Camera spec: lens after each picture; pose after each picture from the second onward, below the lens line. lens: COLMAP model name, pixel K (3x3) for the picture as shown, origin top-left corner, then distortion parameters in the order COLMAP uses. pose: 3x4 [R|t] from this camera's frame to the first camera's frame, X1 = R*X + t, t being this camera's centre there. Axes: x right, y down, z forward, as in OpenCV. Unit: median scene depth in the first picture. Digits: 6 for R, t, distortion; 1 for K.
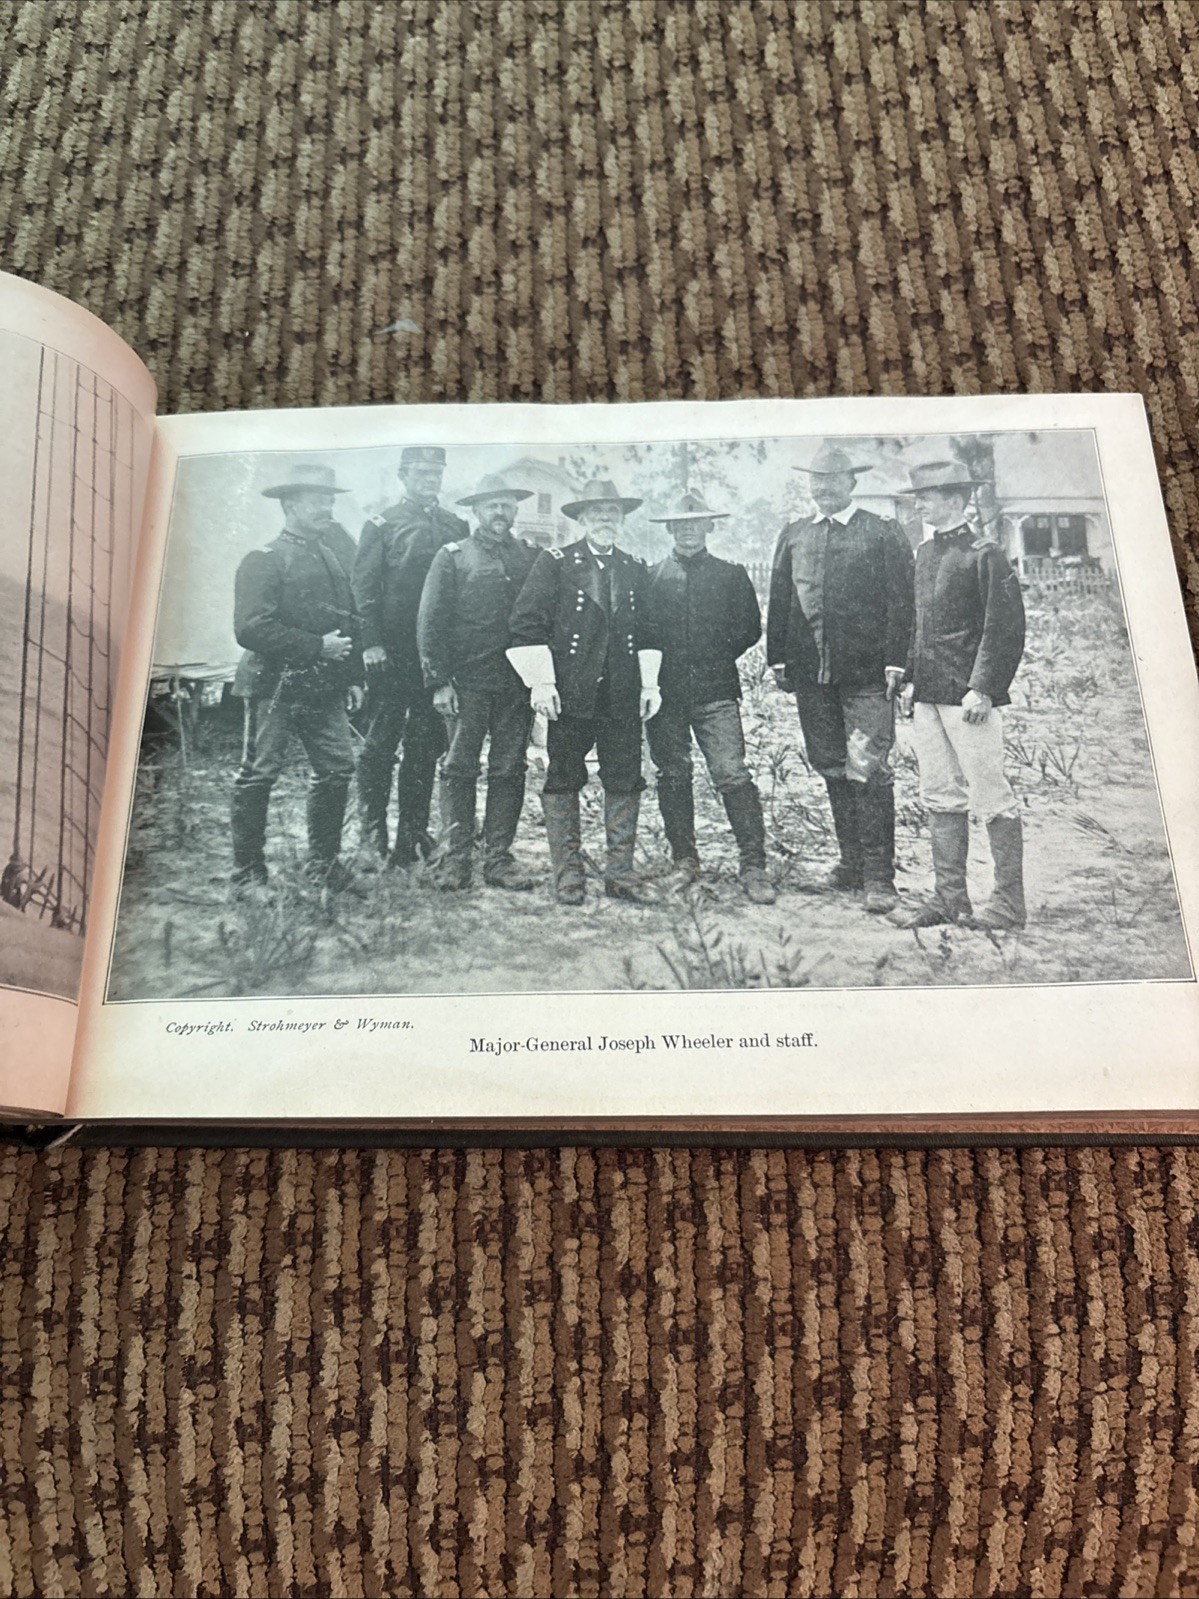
lens RADIAL K [[1331.0, 0, 594.5], [0, 1331.0, 784.7], [0, 0, 1]] dist [0.038919, -0.094942]
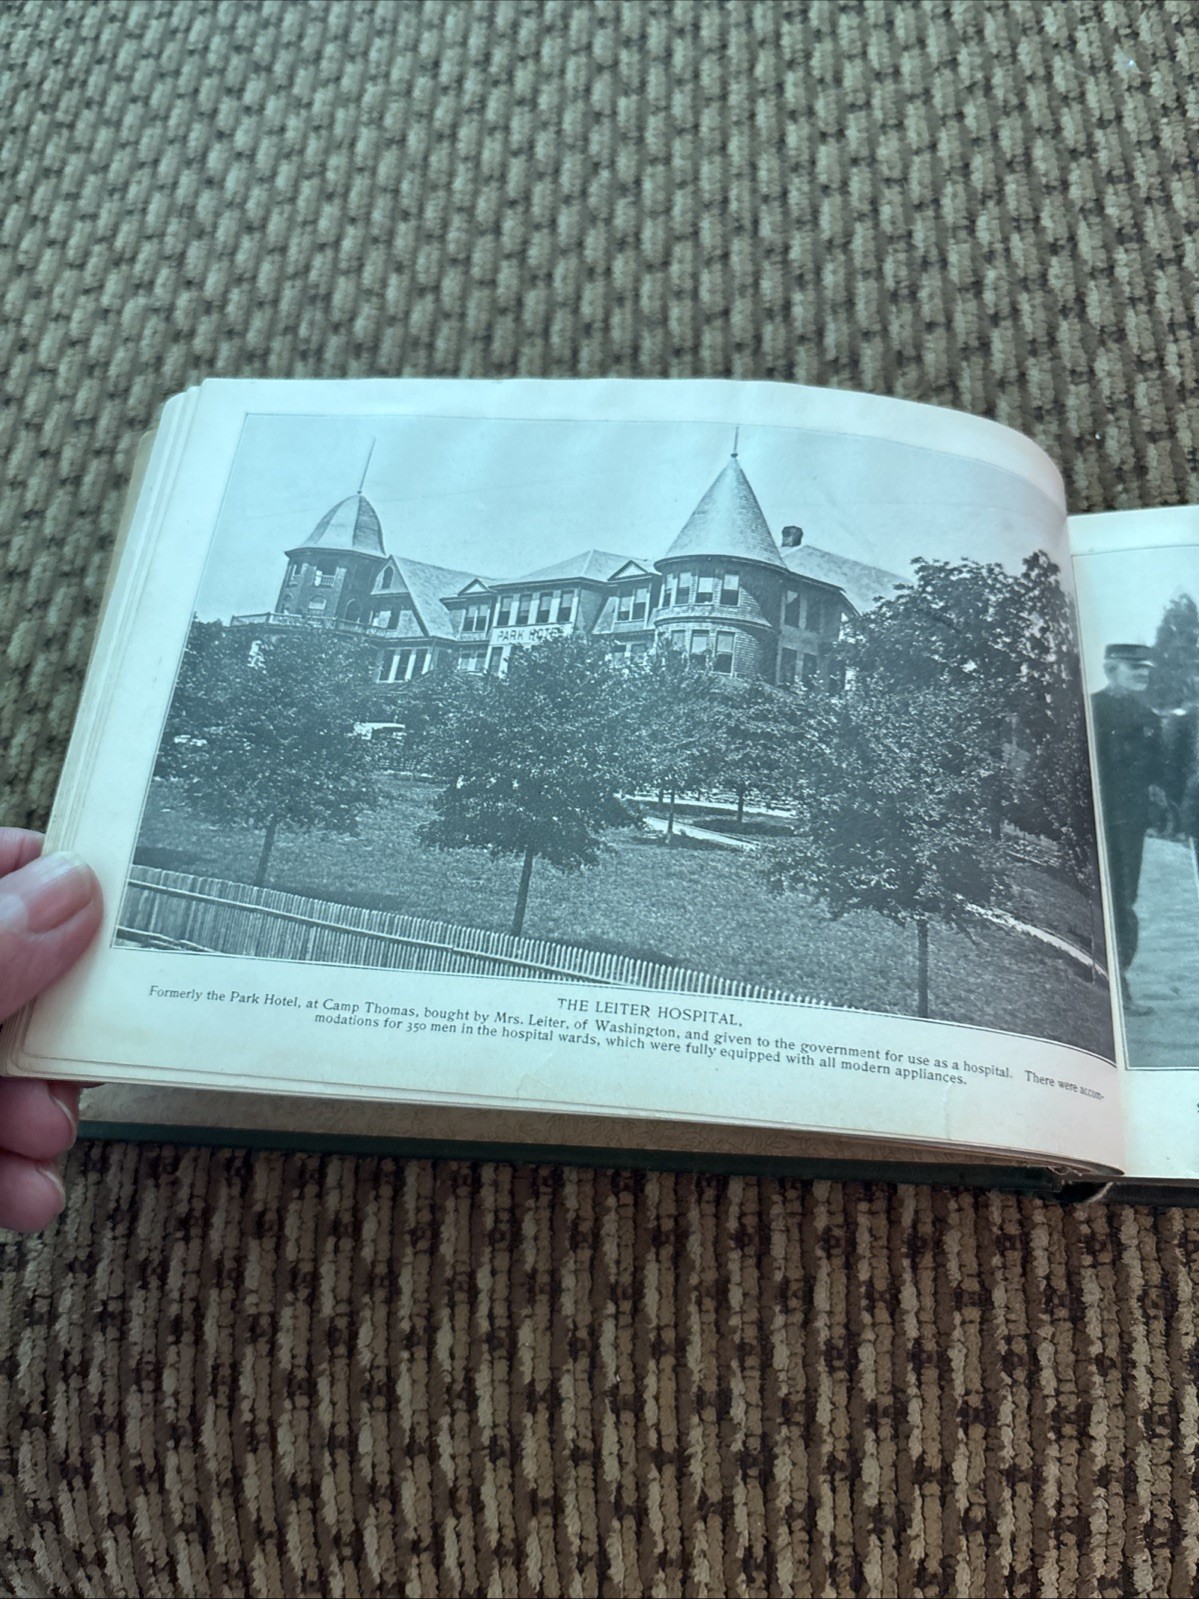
lens RADIAL K [[1351.6, 0, 576.2], [0, 1351.6, 767.0], [0, 0, 1]] dist [0.057168, -0.133406]
pose [[0.973253, -0.013047, -0.229364, -0.557335], [0.001800, 0.998788, -0.049177, -0.027760], [0.229728, 0.047449, 0.972098, -0.184218]]
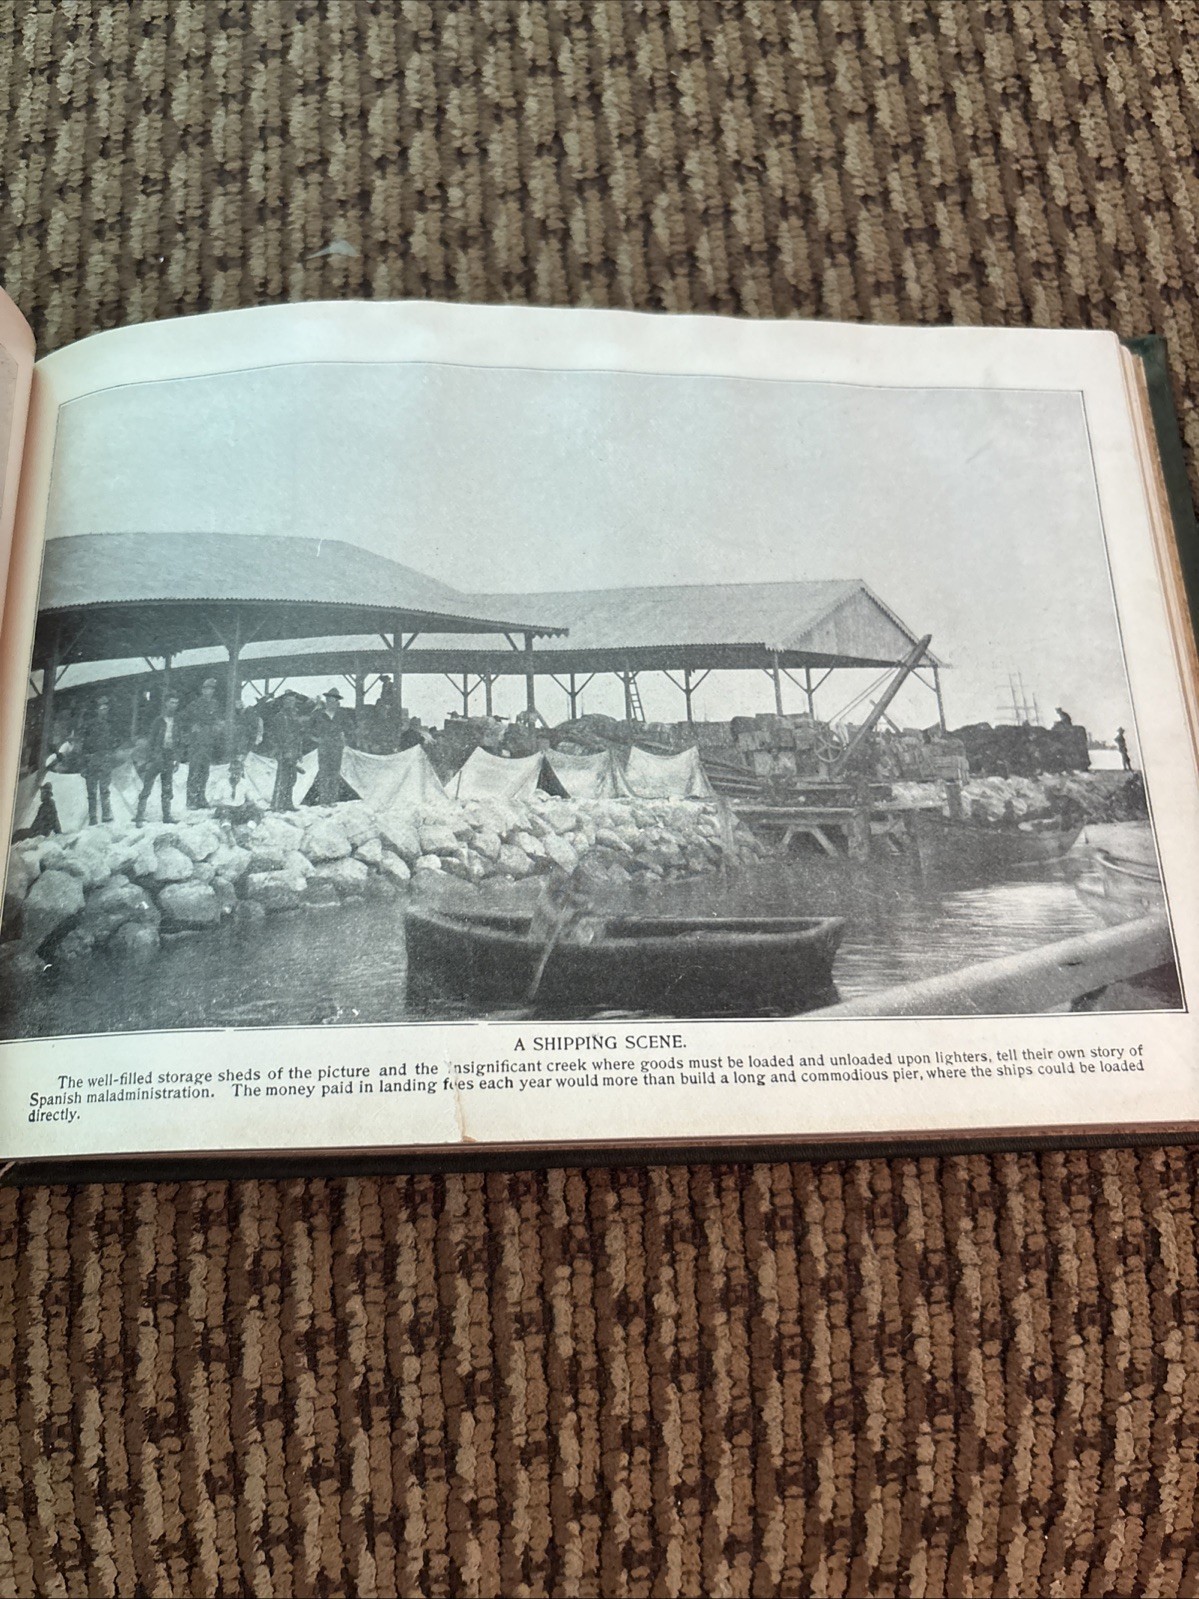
lens RADIAL K [[1327.0, 0, 586.4], [0, 1327.0, 813.9], [0, 0, 1]] dist [0.045447, -0.113625]
pose [[0.998974, -0.025258, 0.037586, -0.027751], [0.022307, 0.996784, 0.076963, -0.042502], [-0.039409, -0.076046, 0.996325, 0.105791]]
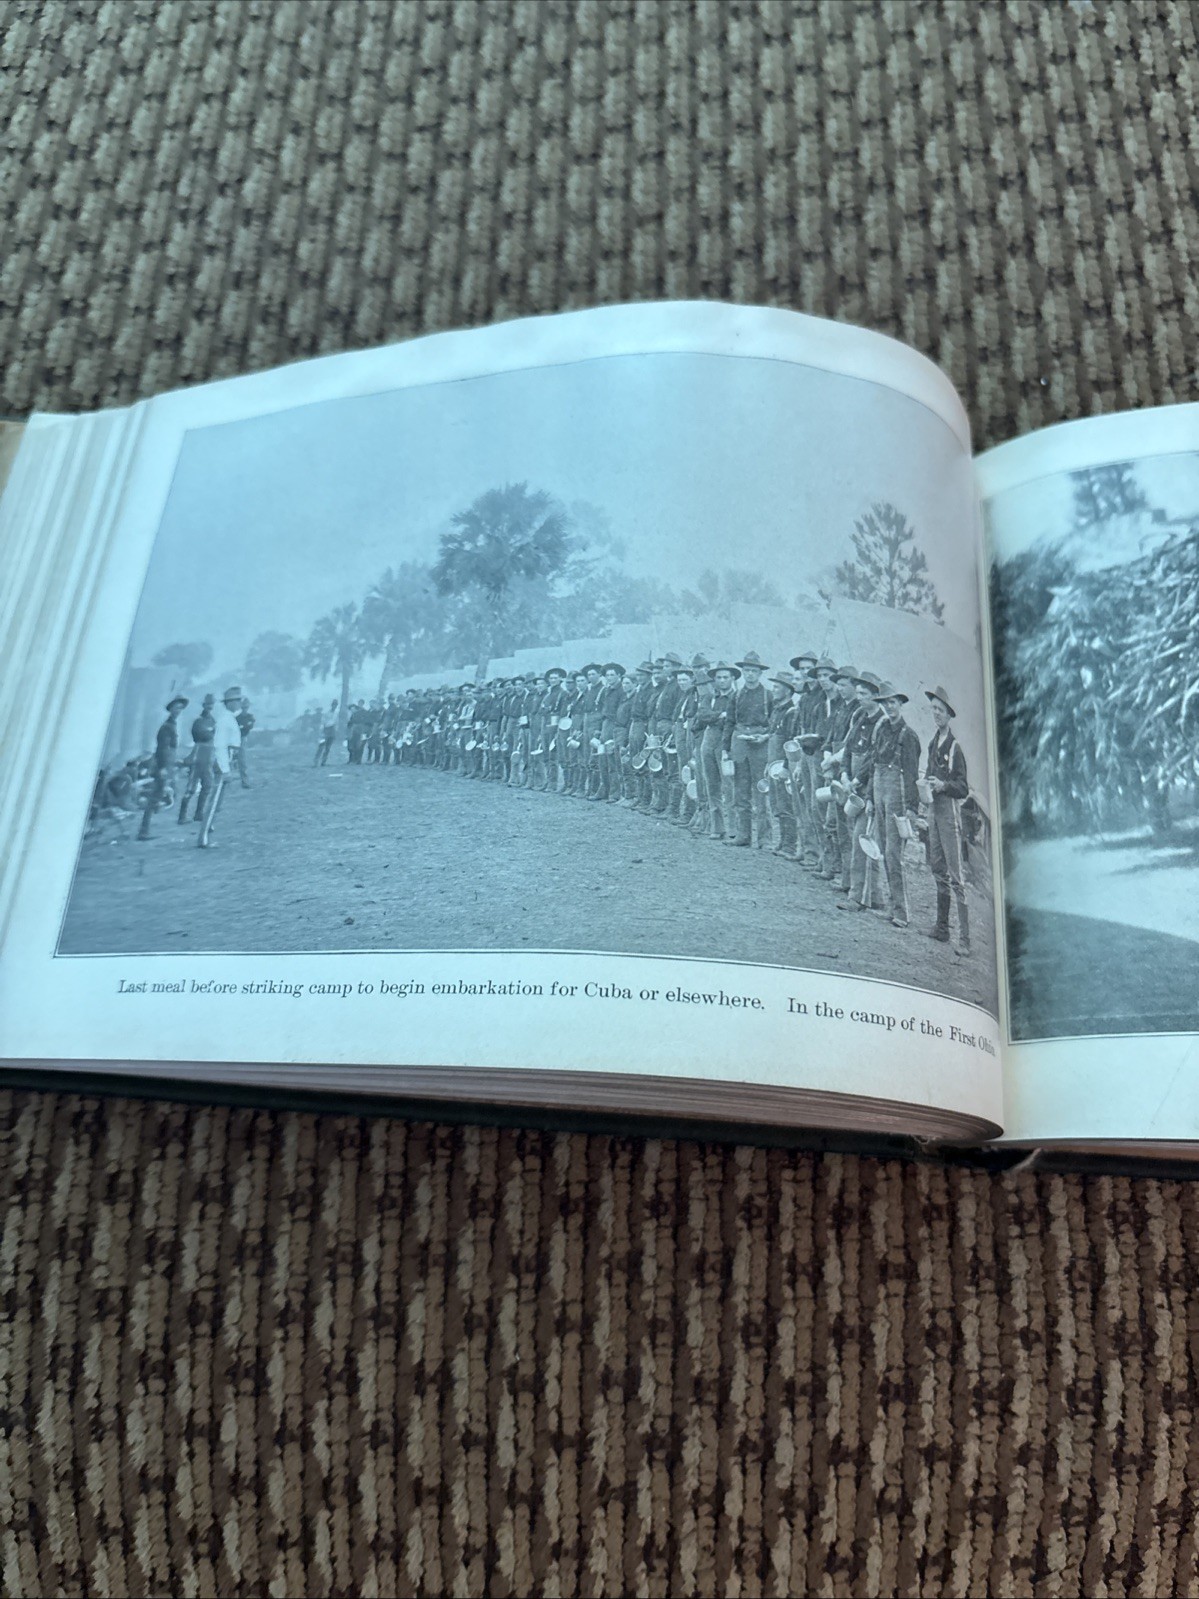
lens RADIAL K [[1353.1, 0, 596.7], [0, 1353.1, 792.3], [0, 0, 1]] dist [0.066077, -0.151739]
pose [[0.995392, 0.042768, -0.085827, -0.660274], [-0.043544, 0.999026, -0.007189, -0.000914], [0.085435, 0.010893, 0.996284, -0.086788]]
